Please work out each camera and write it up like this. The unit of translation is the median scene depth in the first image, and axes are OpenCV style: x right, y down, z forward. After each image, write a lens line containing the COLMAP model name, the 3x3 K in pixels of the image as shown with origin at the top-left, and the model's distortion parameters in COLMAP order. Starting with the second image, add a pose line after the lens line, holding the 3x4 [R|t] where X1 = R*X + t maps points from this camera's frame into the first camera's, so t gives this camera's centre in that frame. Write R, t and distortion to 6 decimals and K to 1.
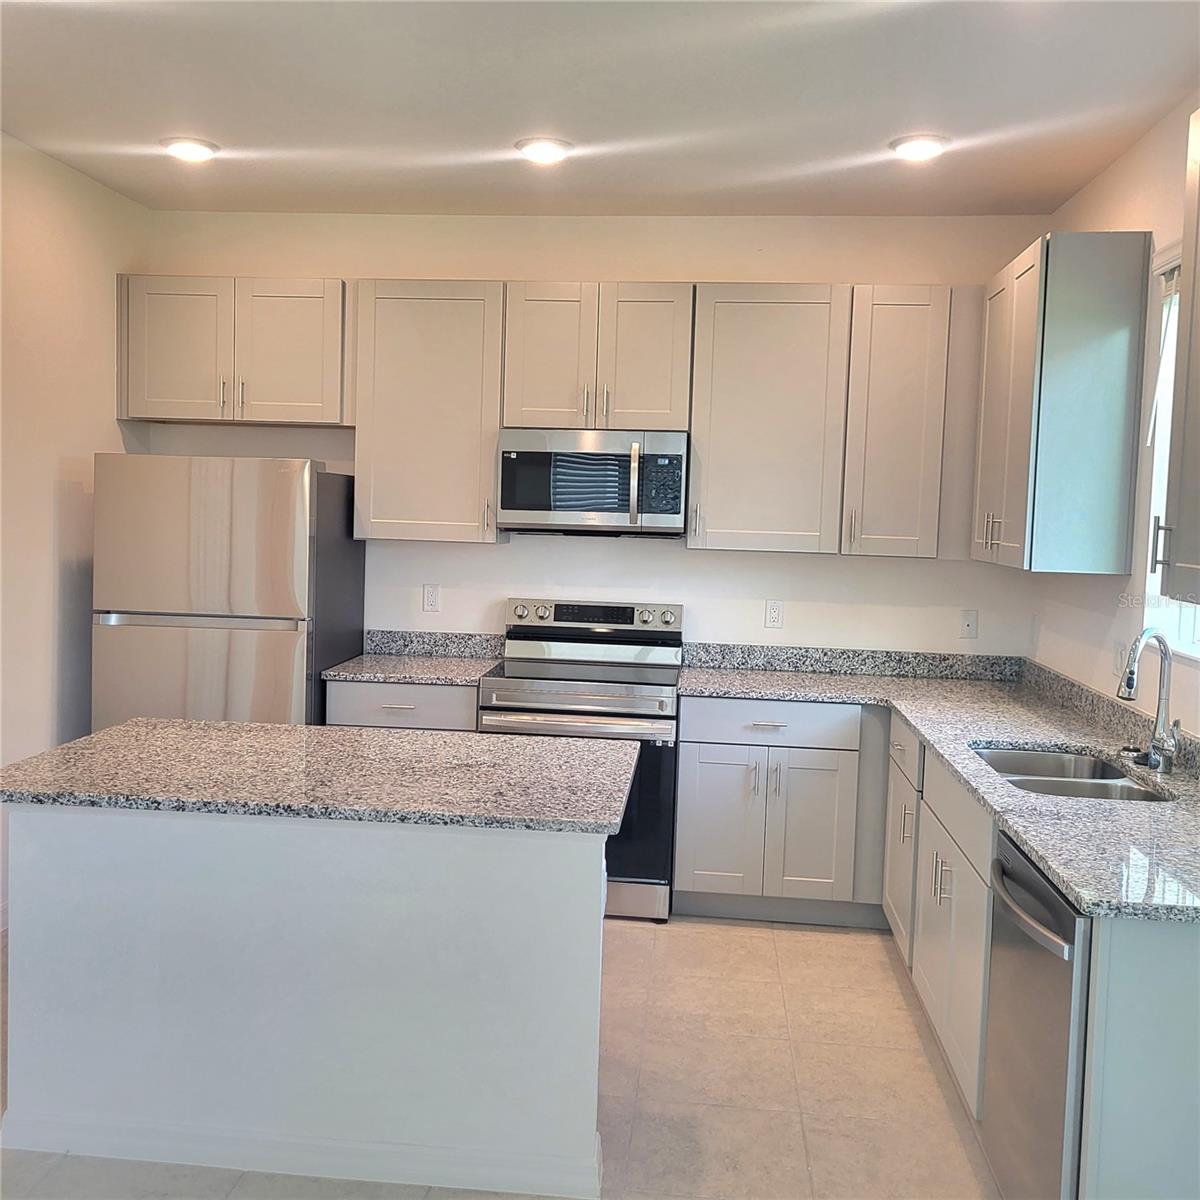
lens RADIAL K [[1215.0, 0, 580.8], [0, 1215.0, 592.1], [0, 0, 1]] dist [0.028637, 0.000000]
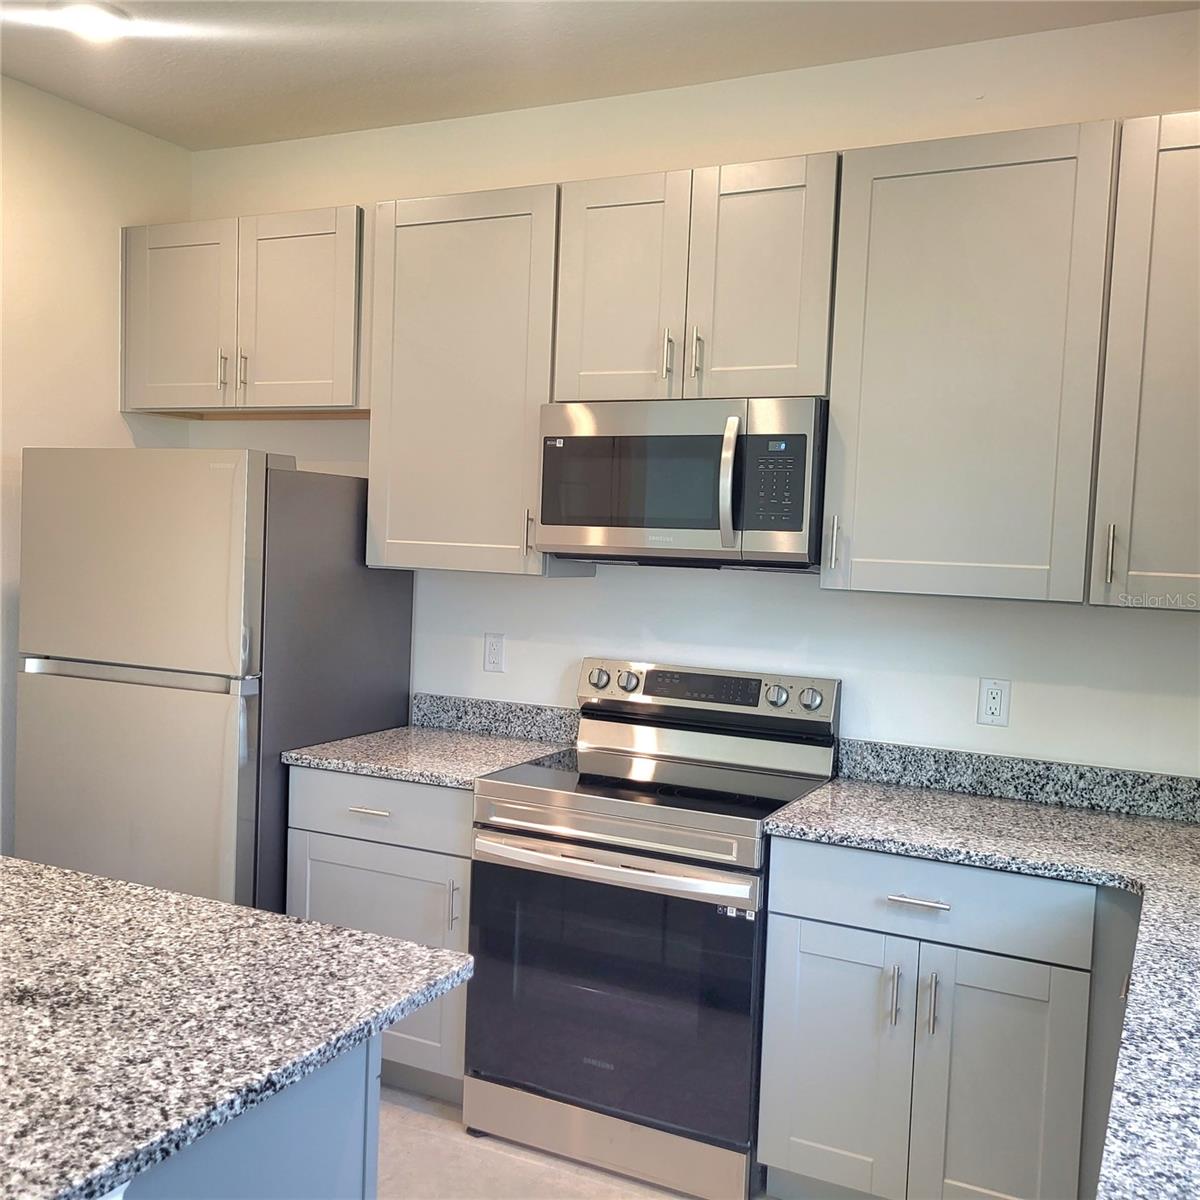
lens RADIAL K [[1215.0, 0, 590.3], [0, 1215.0, 606.9], [0, 0, 1]] dist [0.028637, 0.000000]
pose [[0.935724, 0.025695, -0.351796, 0.198962], [-0.035014, 0.999184, -0.020152, -0.010641], [0.350991, 0.031175, 0.935860, 0.396621]]
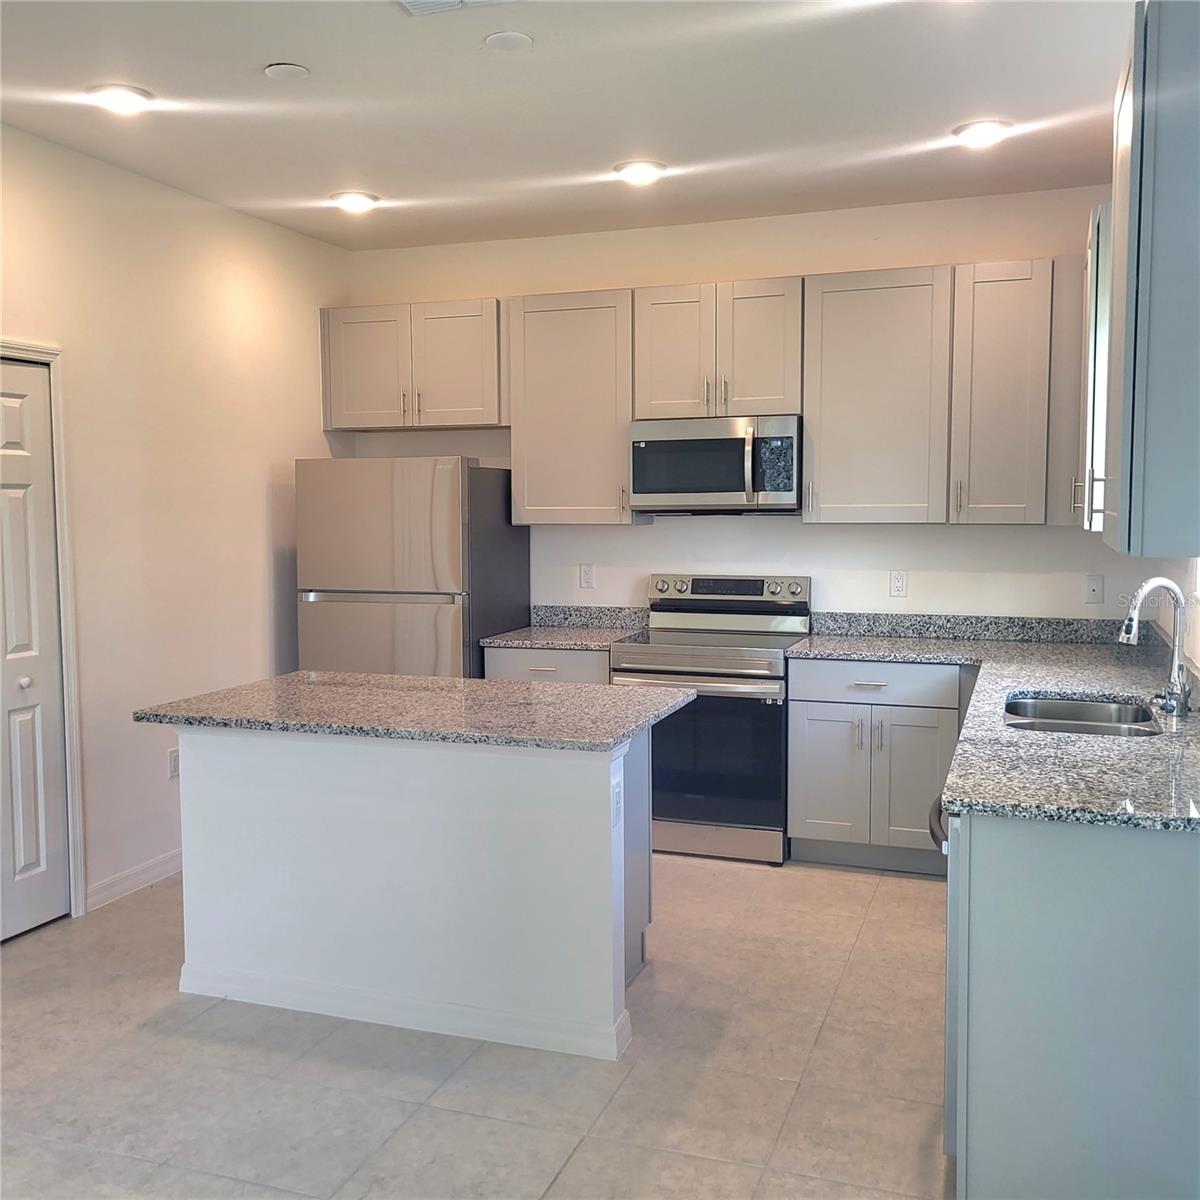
lens RADIAL K [[1215.0, 0, 594.6], [0, 1215.0, 599.8], [0, 0, 1]] dist [0.028637, 0.000000]
pose [[0.970119, -0.016791, -0.242046, 0.172186], [0.018861, 0.999803, 0.006237, 0.022388], [0.241894, -0.010616, 0.970245, -0.094311]]
